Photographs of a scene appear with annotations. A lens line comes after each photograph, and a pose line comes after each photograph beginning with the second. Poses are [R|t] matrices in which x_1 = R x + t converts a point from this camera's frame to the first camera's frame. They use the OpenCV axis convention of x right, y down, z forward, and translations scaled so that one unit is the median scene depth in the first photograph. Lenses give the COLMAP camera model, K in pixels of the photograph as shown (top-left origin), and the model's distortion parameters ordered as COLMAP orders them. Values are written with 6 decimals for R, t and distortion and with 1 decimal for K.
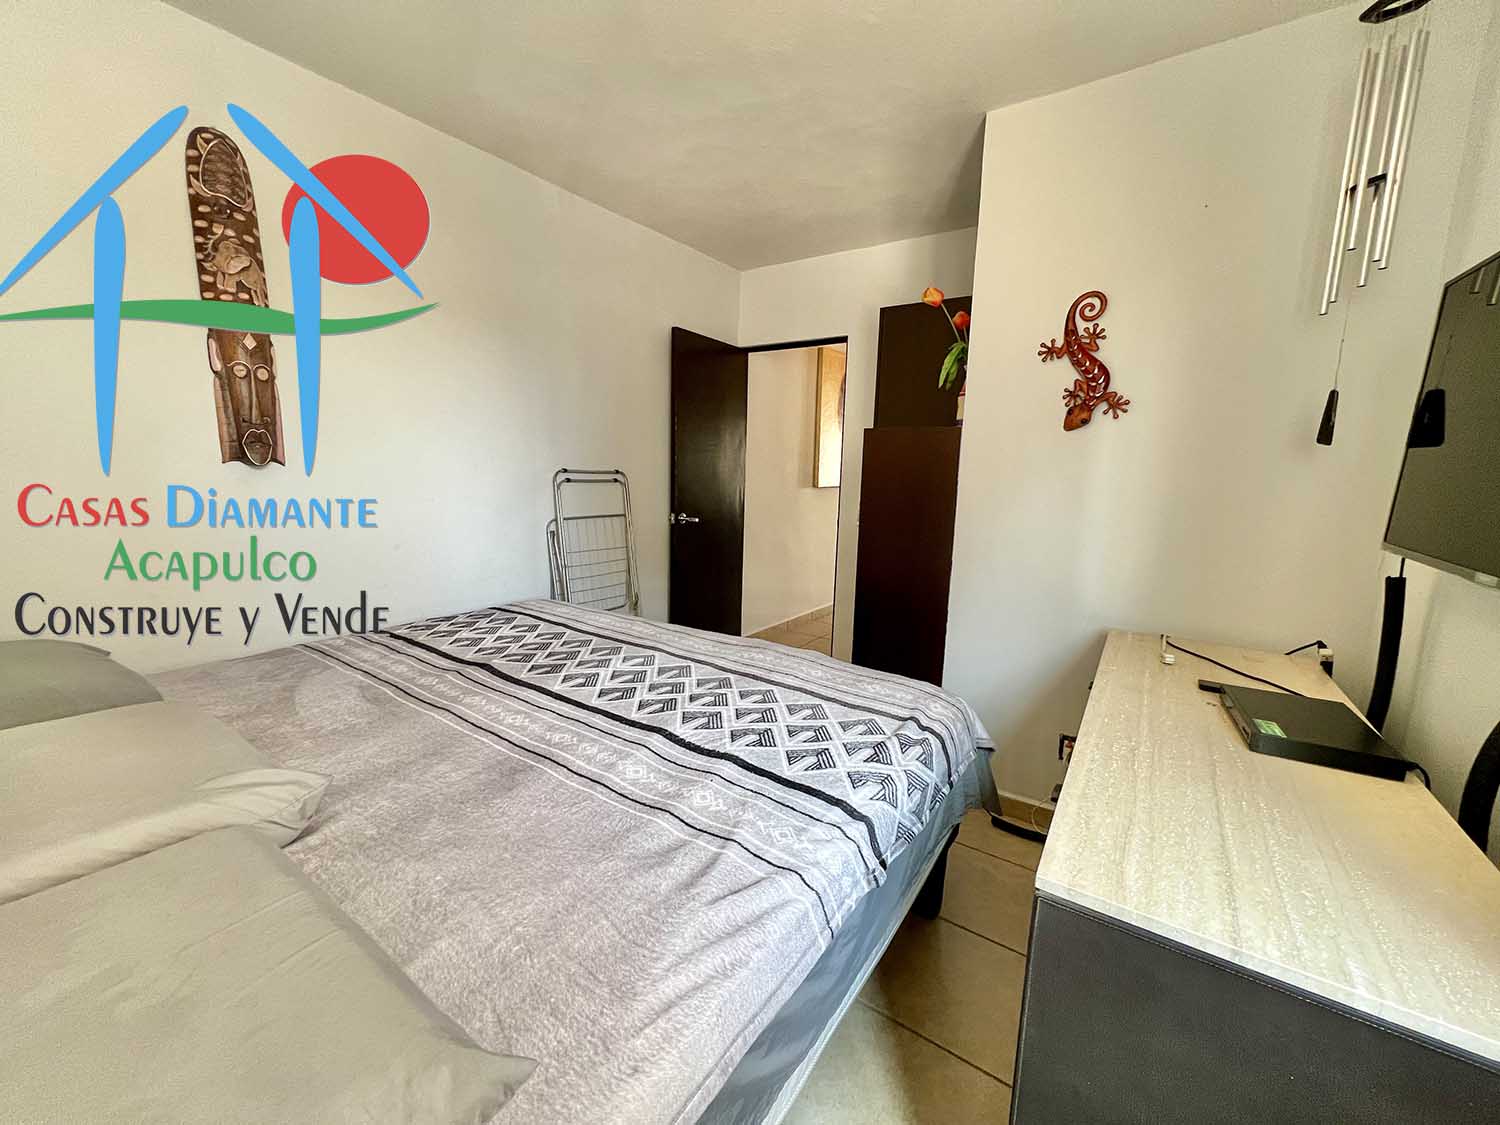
lens RADIAL K [[600.8, 0, 746.6], [0, 600.8, 555.6], [0, 0, 1]] dist [0.000313, -0.000829]
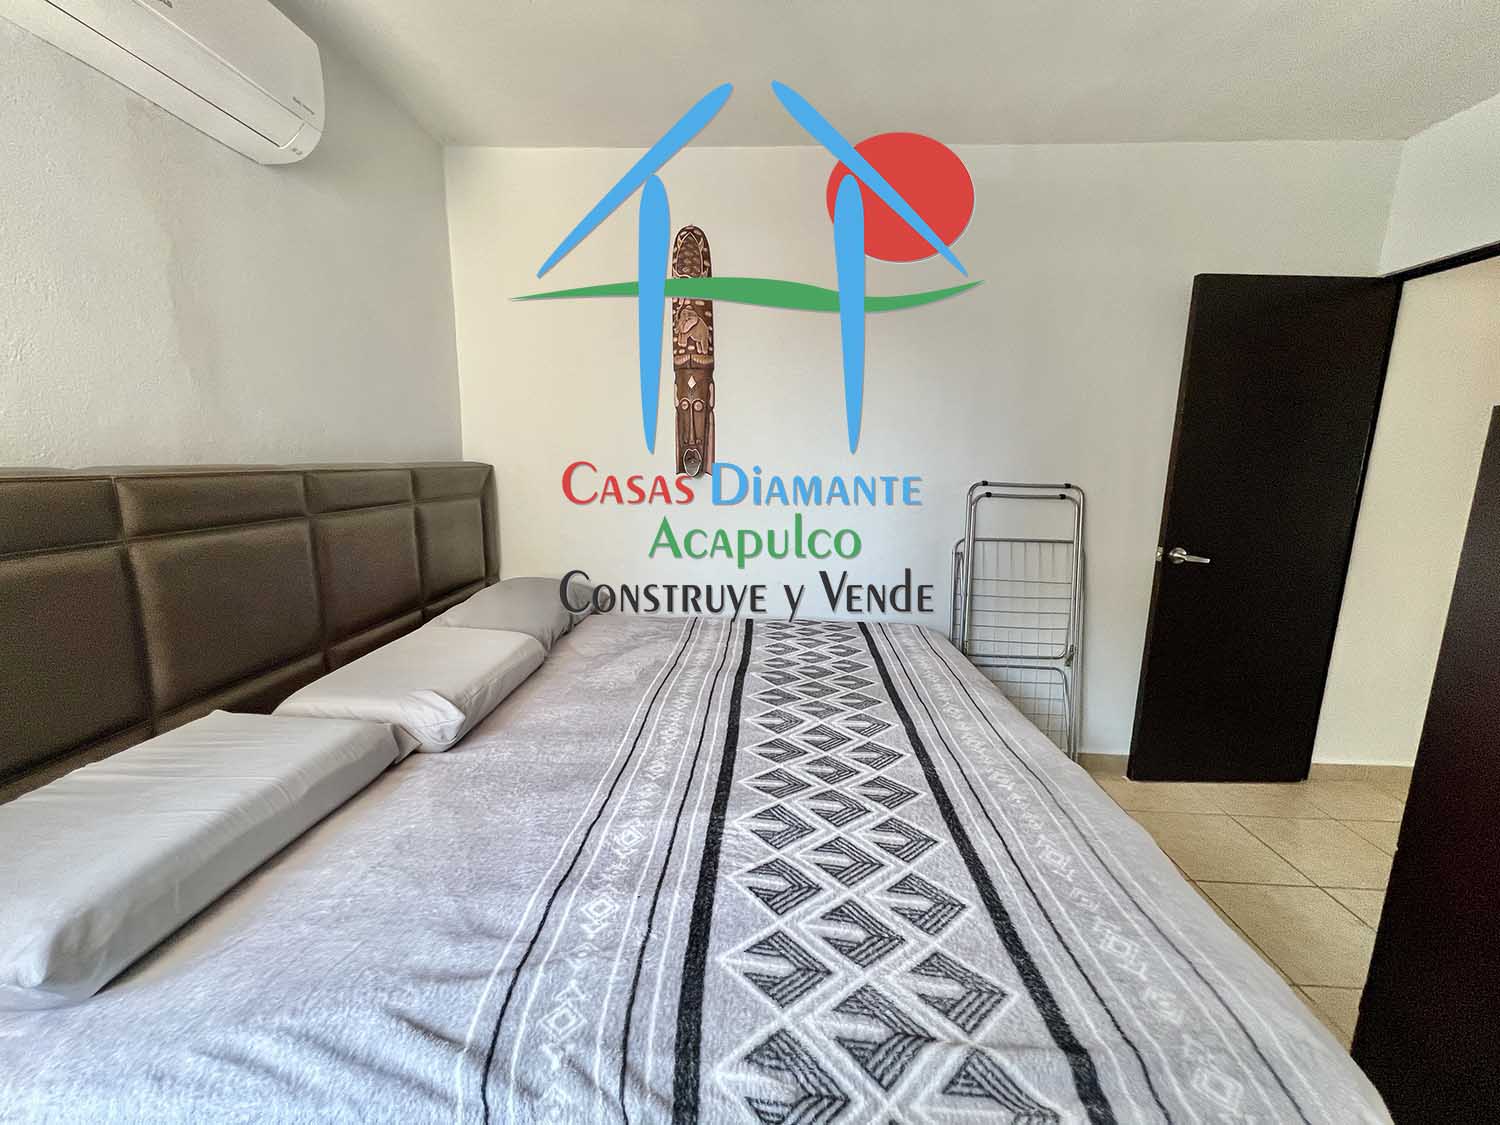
lens RADIAL K [[600.8, 0, 748.7], [0, 600.8, 556.9], [0, 0, 1]] dist [0.000313, -0.000829]
pose [[0.538216, 0.126645, -0.833237, 0.422495], [-0.129511, 0.989331, 0.066714, -0.090907], [0.832797, 0.072007, 0.548876, 0.457102]]
